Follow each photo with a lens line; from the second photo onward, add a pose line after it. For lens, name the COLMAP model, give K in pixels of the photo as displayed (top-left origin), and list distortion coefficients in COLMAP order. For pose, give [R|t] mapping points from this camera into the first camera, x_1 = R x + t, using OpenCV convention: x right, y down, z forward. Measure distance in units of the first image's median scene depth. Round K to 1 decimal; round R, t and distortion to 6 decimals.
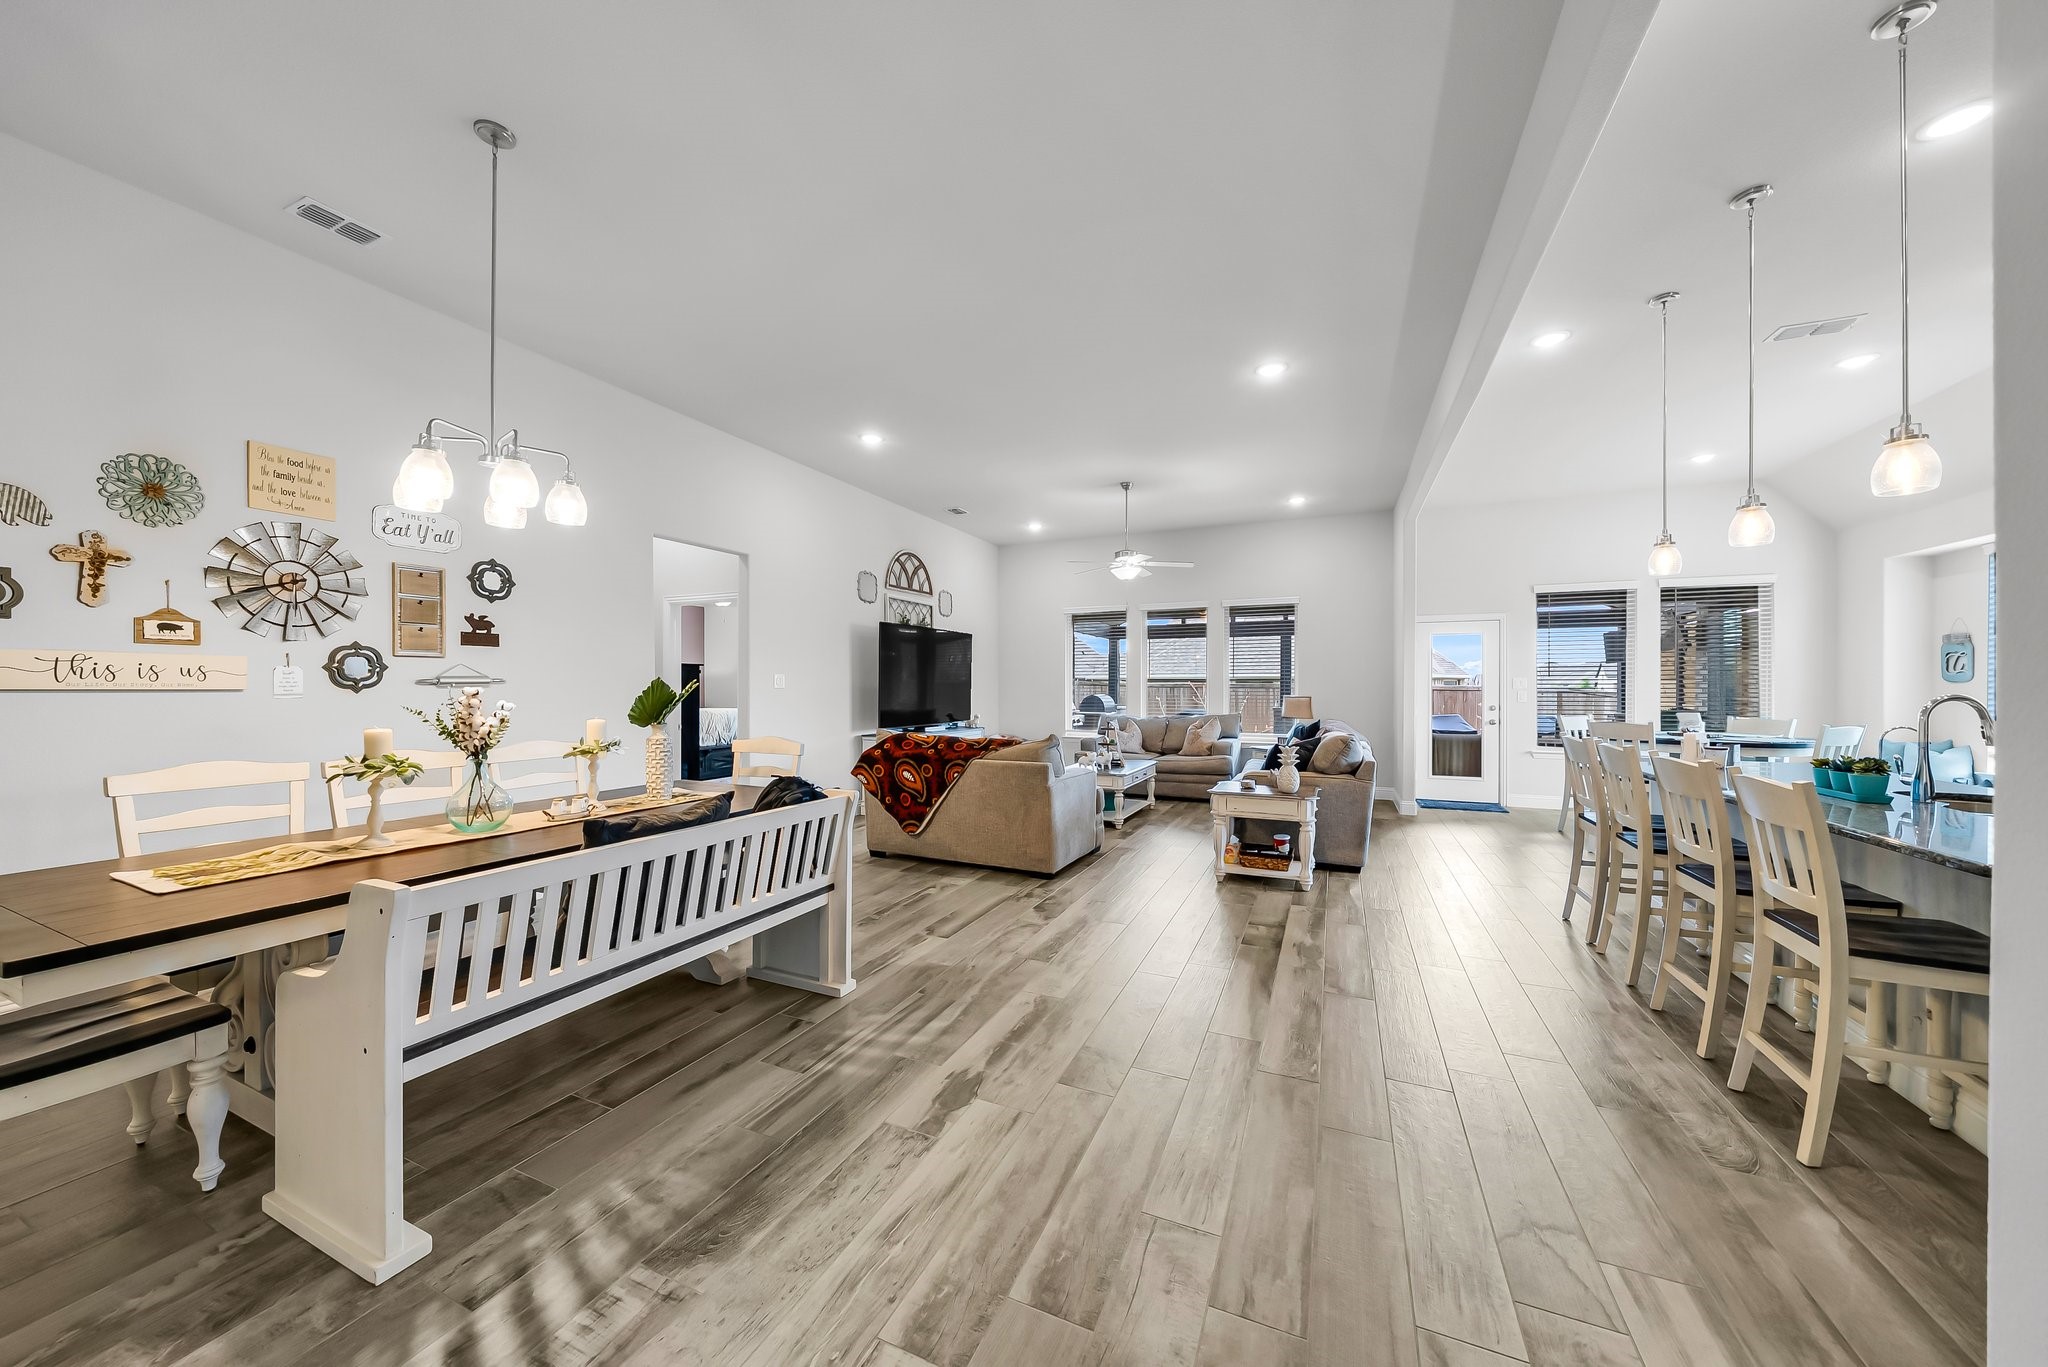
lens RADIAL K [[699.4, 0, 1024.0], [0, 699.4, 688.2], [0, 0, 1]] dist [-0.006900, -0.000027]
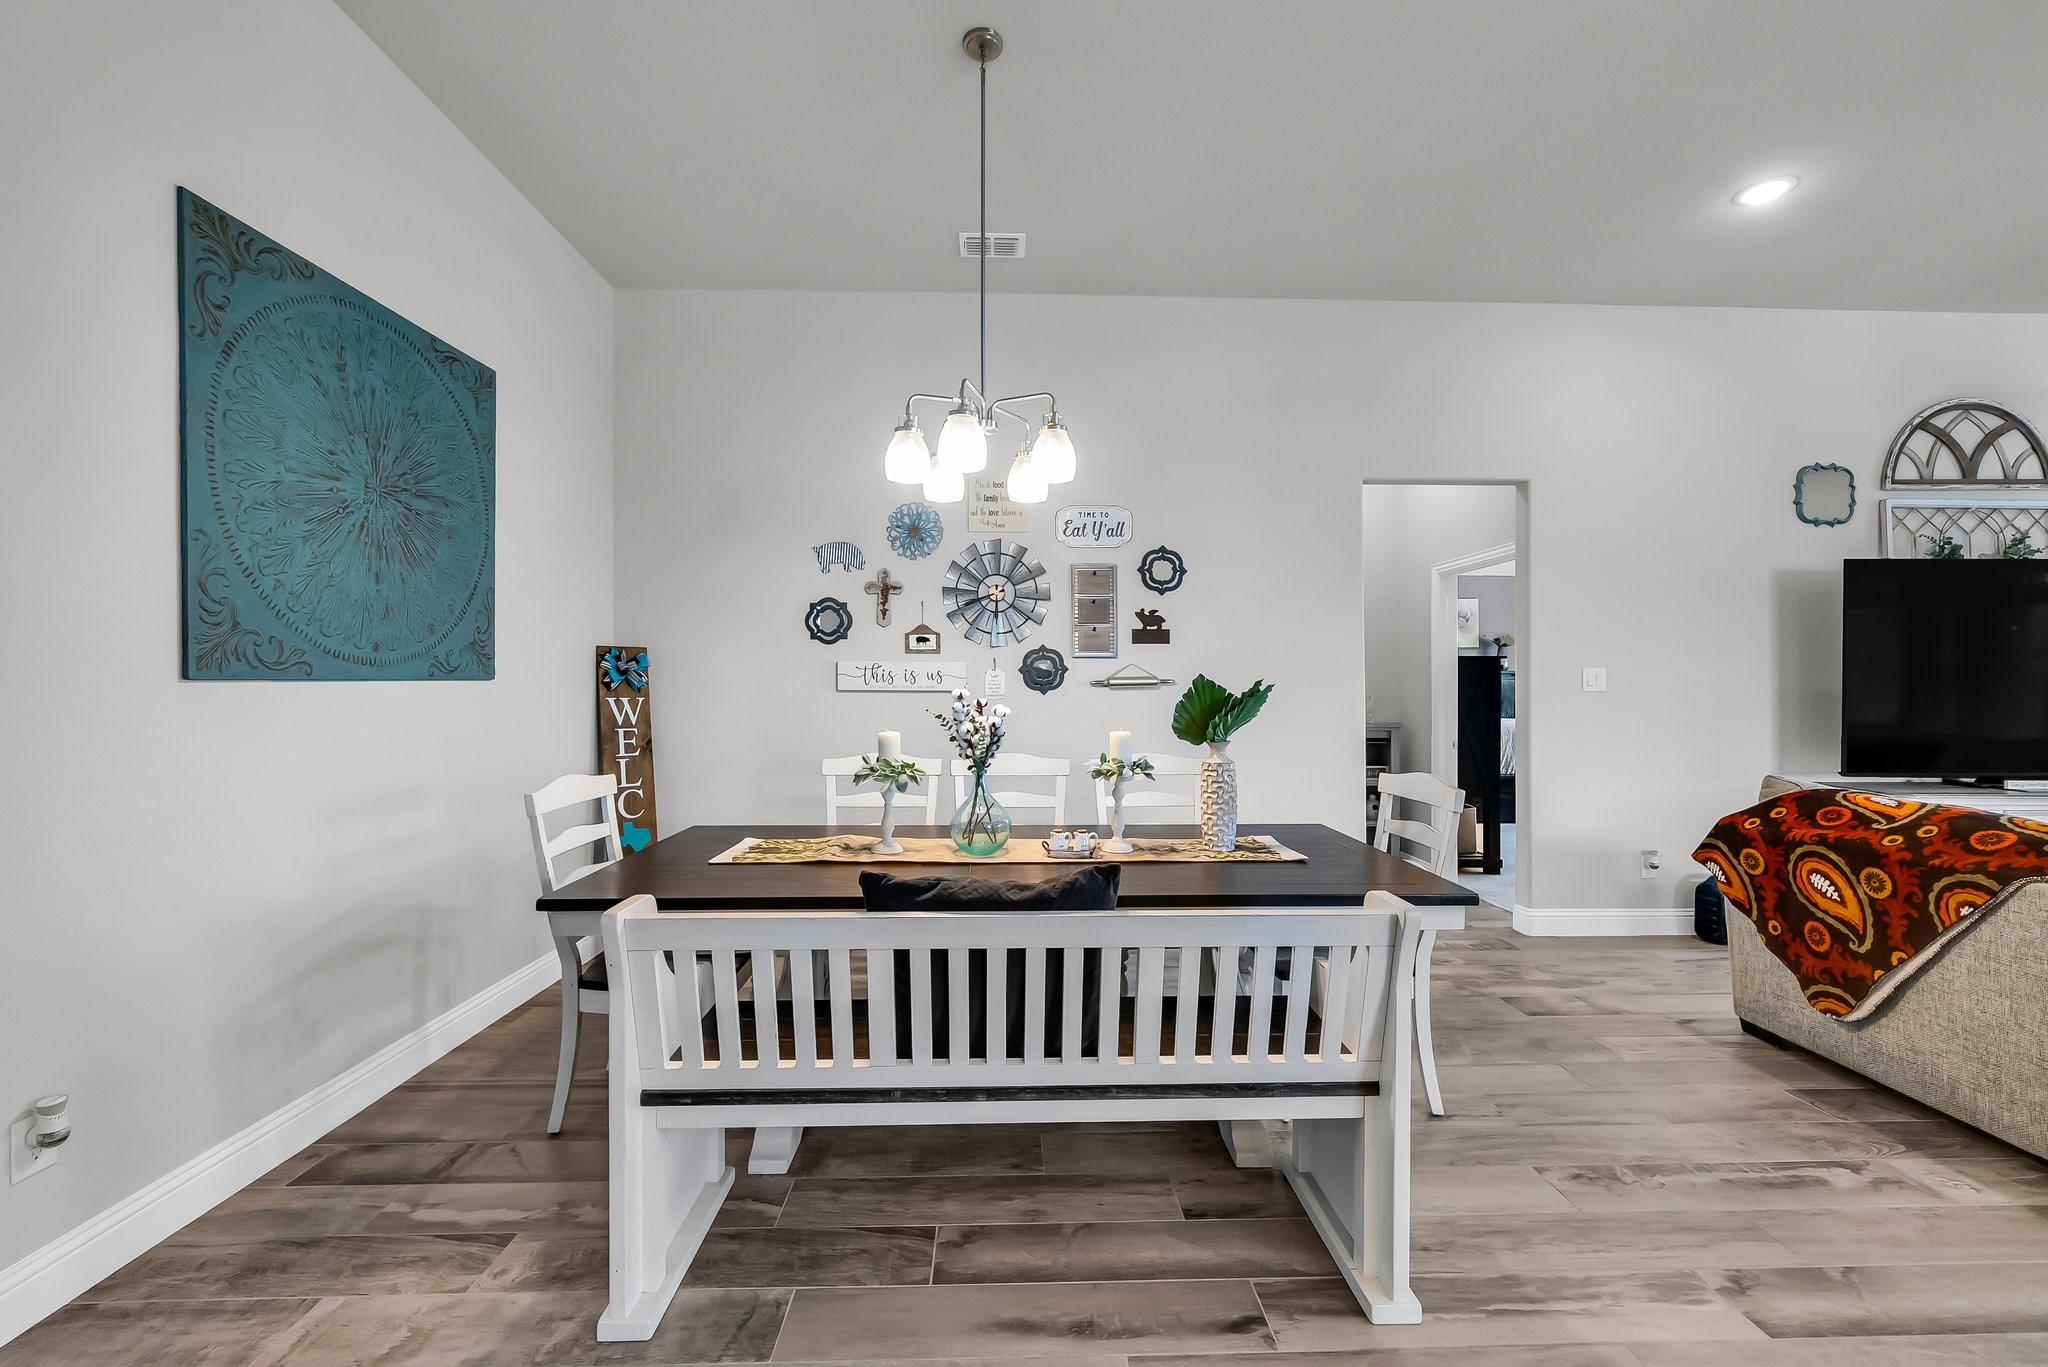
lens RADIAL K [[815.0, 0, 1025.3], [0, 815.0, 688.1], [0, 0, 1]] dist [-0.001230, 0.000178]
pose [[0.435972, -0.000947, -0.899960, 0.106941], [-0.002877, 0.999993, -0.002445, 0.000418], [0.899956, 0.003655, 0.435966, 0.394616]]
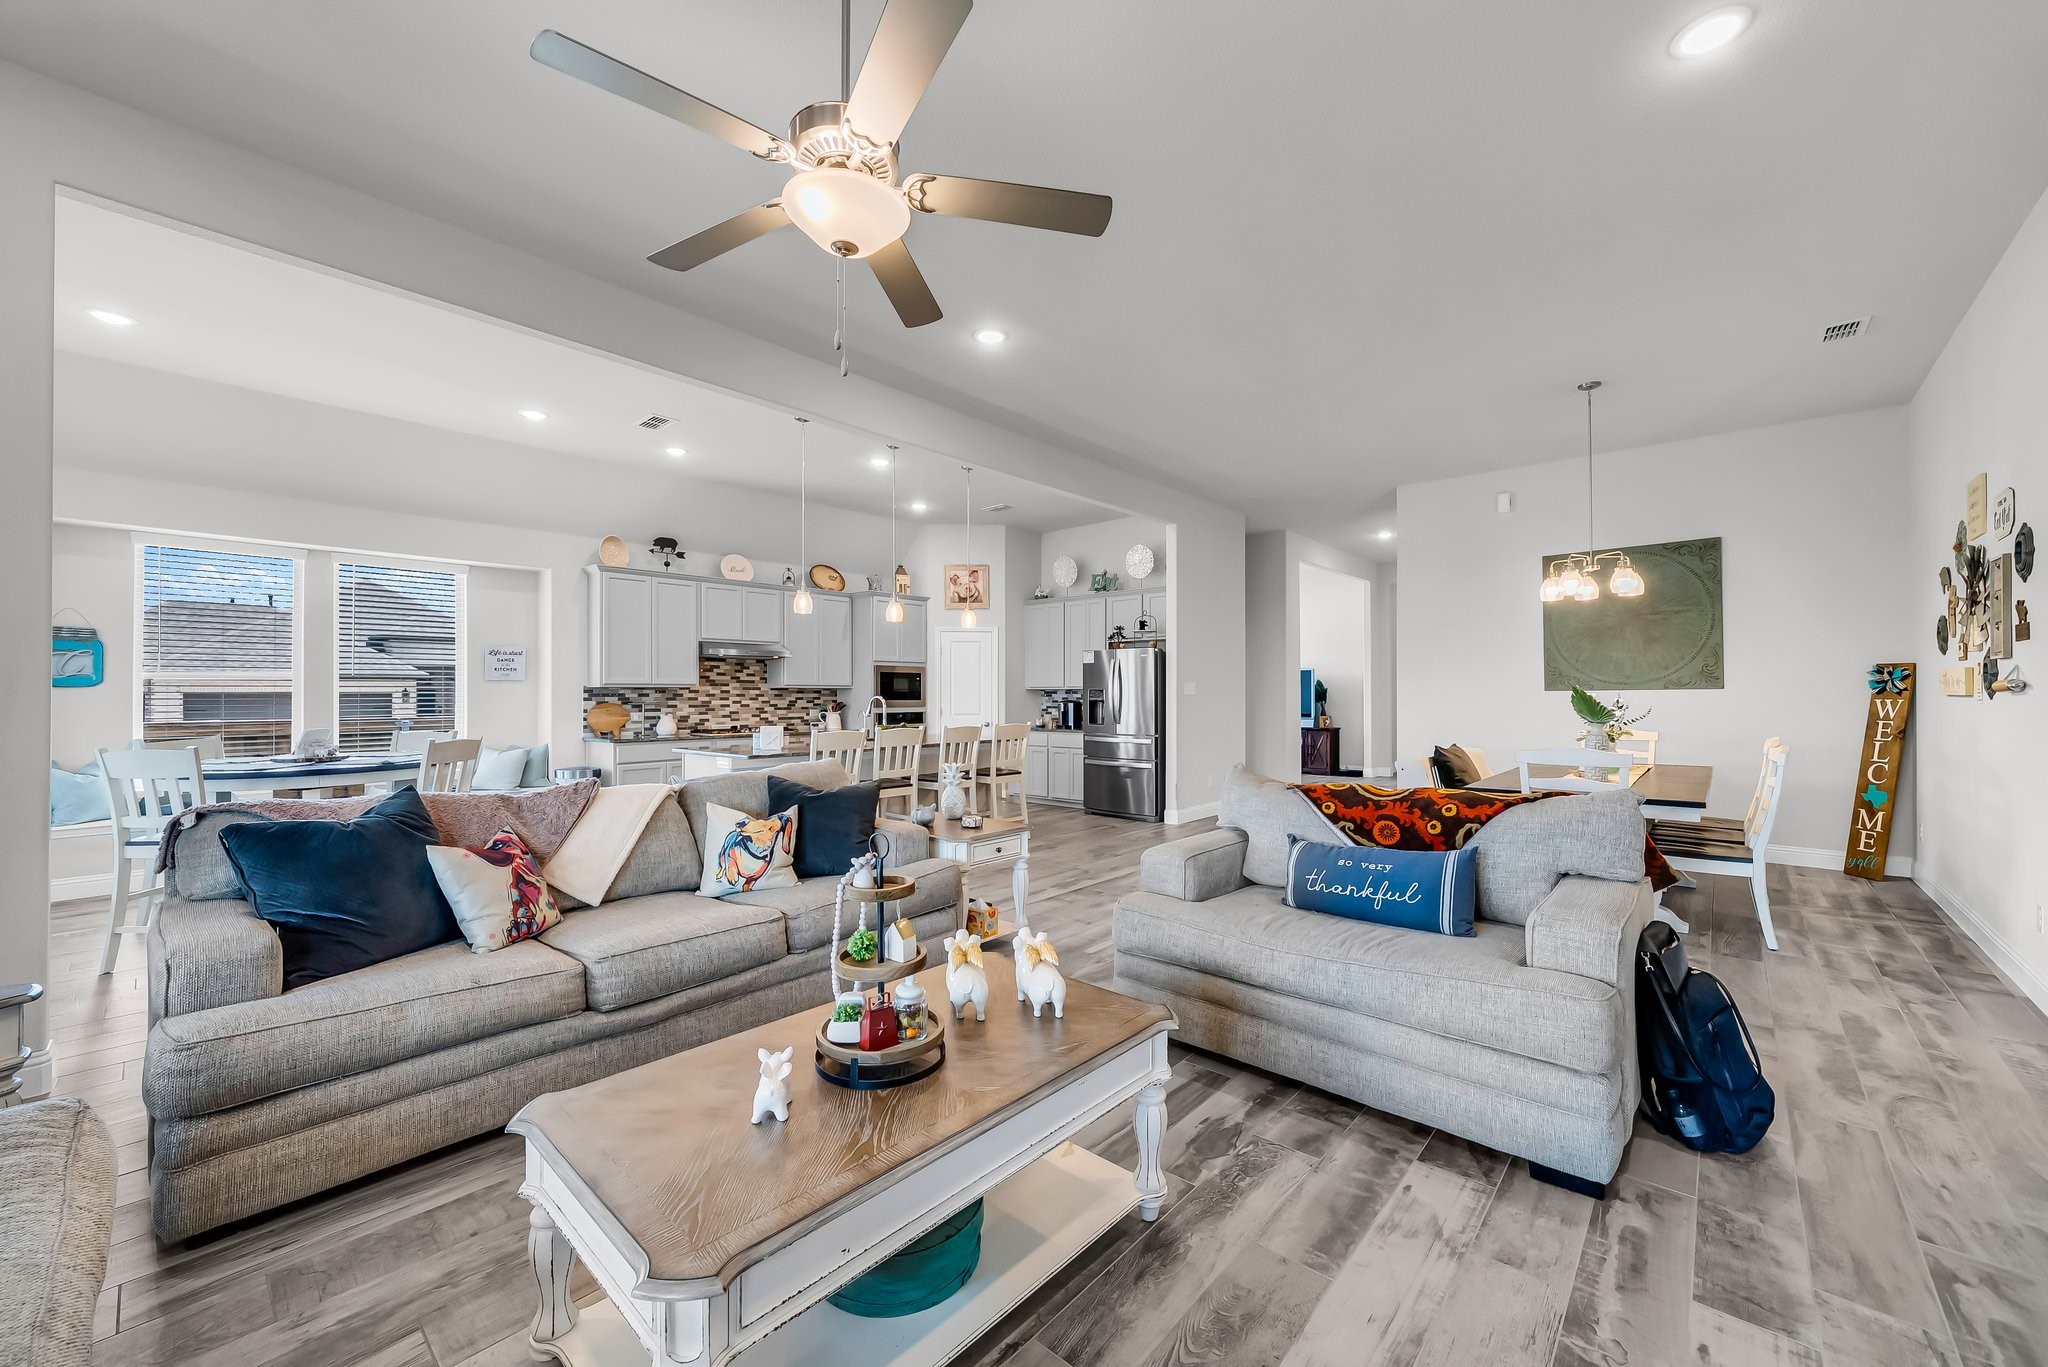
lens RADIAL K [[791.5, 0, 1028.5], [0, 791.5, 684.8], [0, 0, 1]] dist [-0.000838, -0.000010]
pose [[-0.953884, 0.002135, 0.300168, 0.008058], [0.000375, 0.999982, -0.005921, -0.007076], [-0.300176, -0.005535, -0.953868, 2.196689]]
